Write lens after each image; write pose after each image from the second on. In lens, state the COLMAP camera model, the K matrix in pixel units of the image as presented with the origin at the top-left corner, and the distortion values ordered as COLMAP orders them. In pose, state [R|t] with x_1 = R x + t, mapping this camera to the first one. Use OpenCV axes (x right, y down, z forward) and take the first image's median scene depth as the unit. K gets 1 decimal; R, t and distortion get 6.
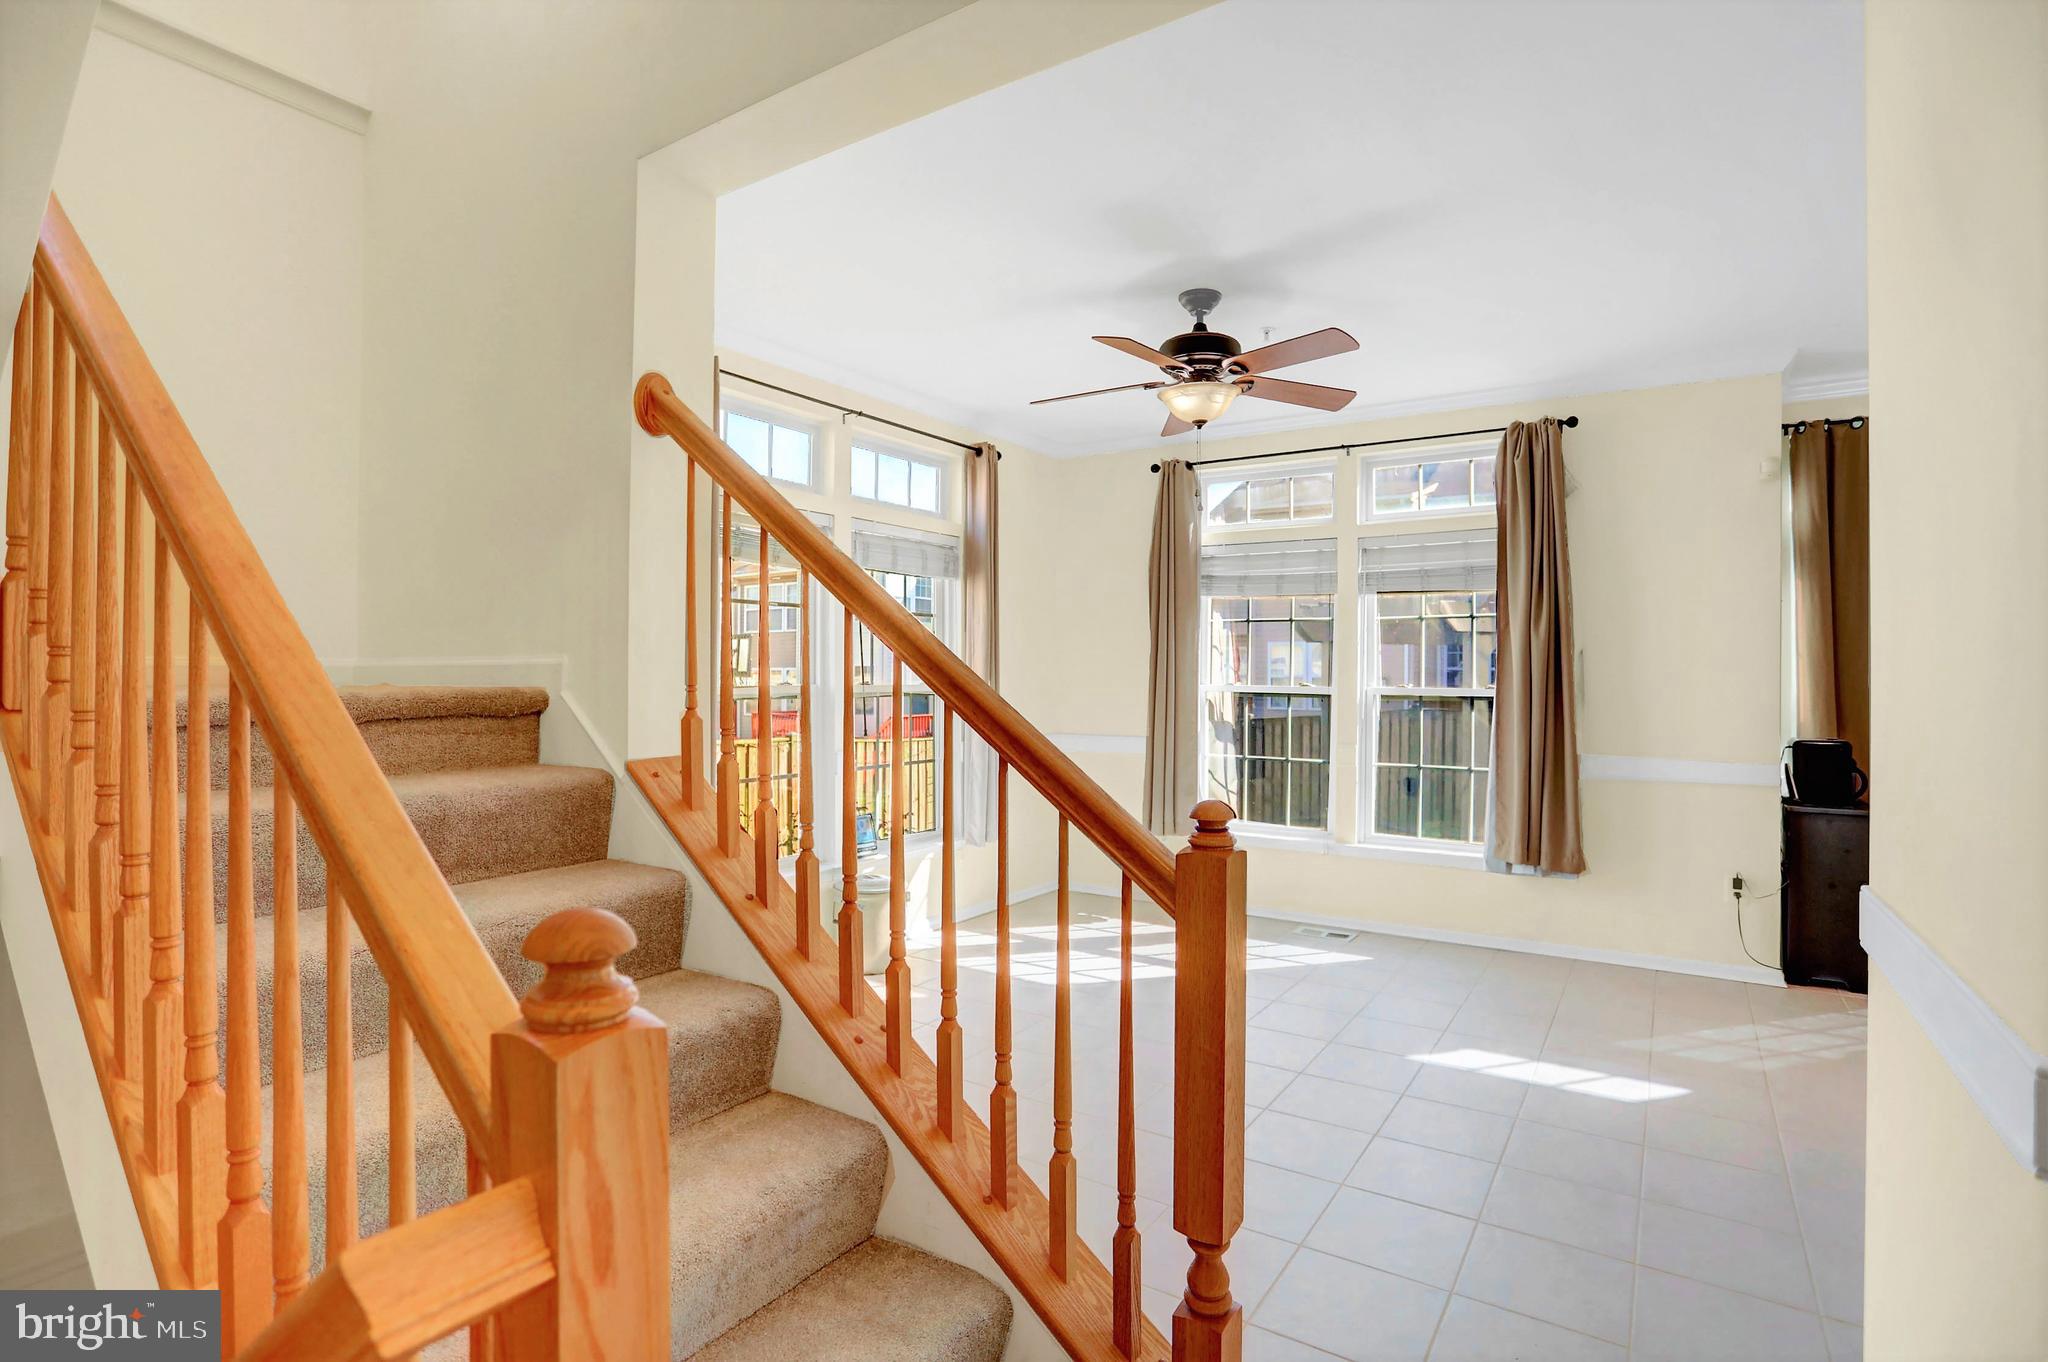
lens RADIAL K [[1004.9, 0, 1036.3], [0, 1004.9, 682.3], [0, 0, 1]] dist [-0.080025, 0.039575]
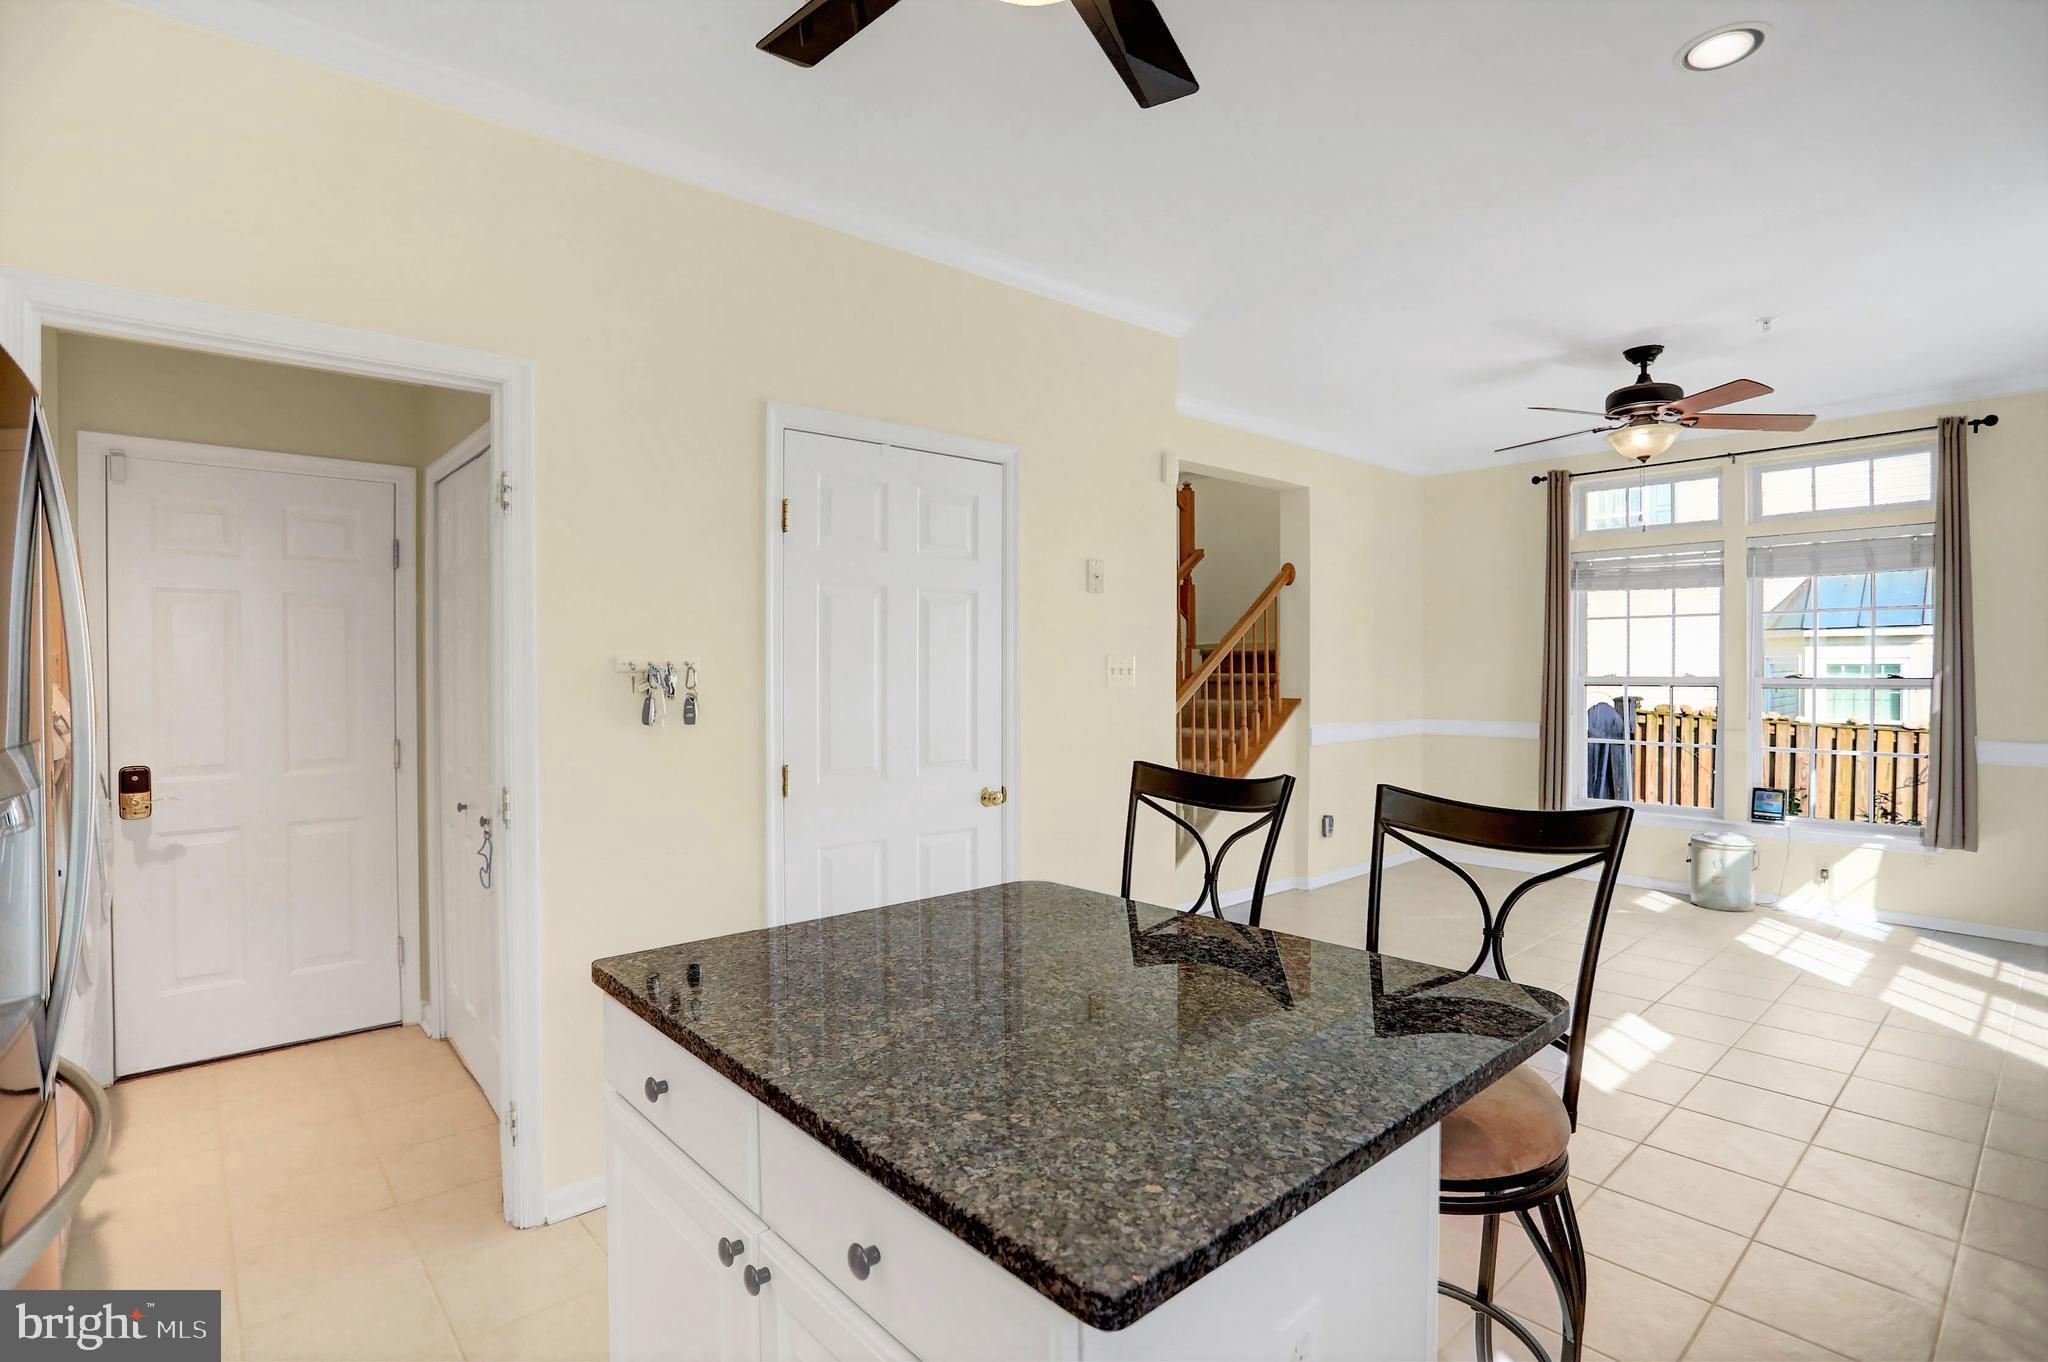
lens RADIAL K [[974.0, 0, 1024.0], [0, 974.0, 681.0], [0, 0, 1]] dist [-0.028509, 0.012984]
pose [[-0.258393, 0.008660, -0.966001, 1.174144], [-0.003982, 0.999942, 0.010030, -0.001689], [0.966032, 0.006438, -0.258343, 0.463415]]
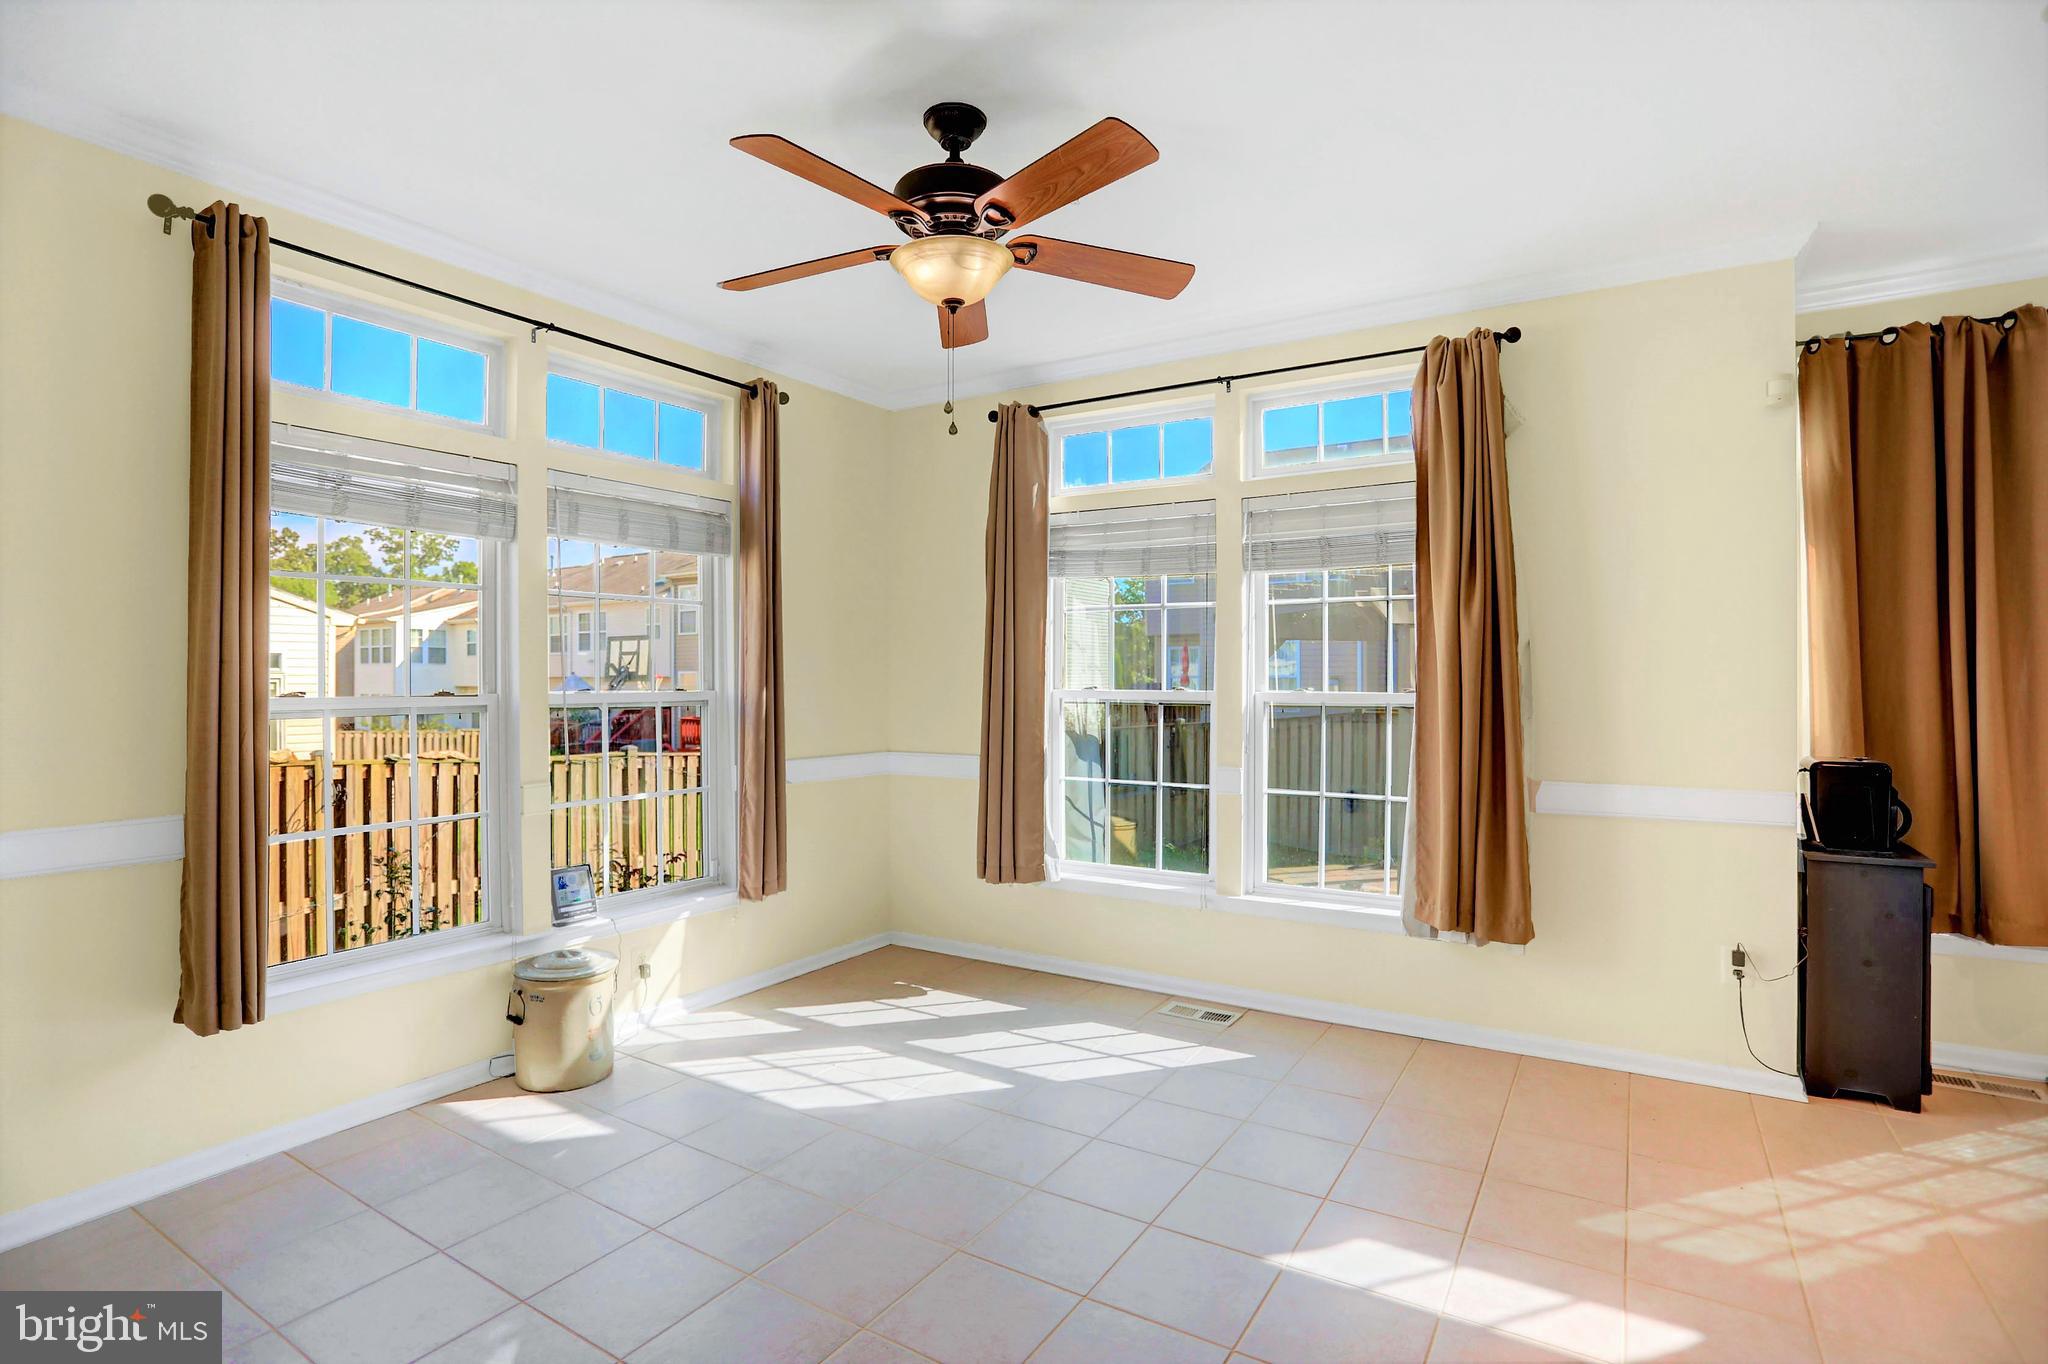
lens RADIAL K [[994.4, 0, 1036.9], [0, 994.4, 682.8], [0, 0, 1]] dist [-0.075862, 0.035840]
pose [[0.999538, -0.006142, 0.029779, 0.158274], [0.006165, 0.999981, -0.000692, -0.003091], [-0.029774, 0.000875, 0.999556, 0.267800]]
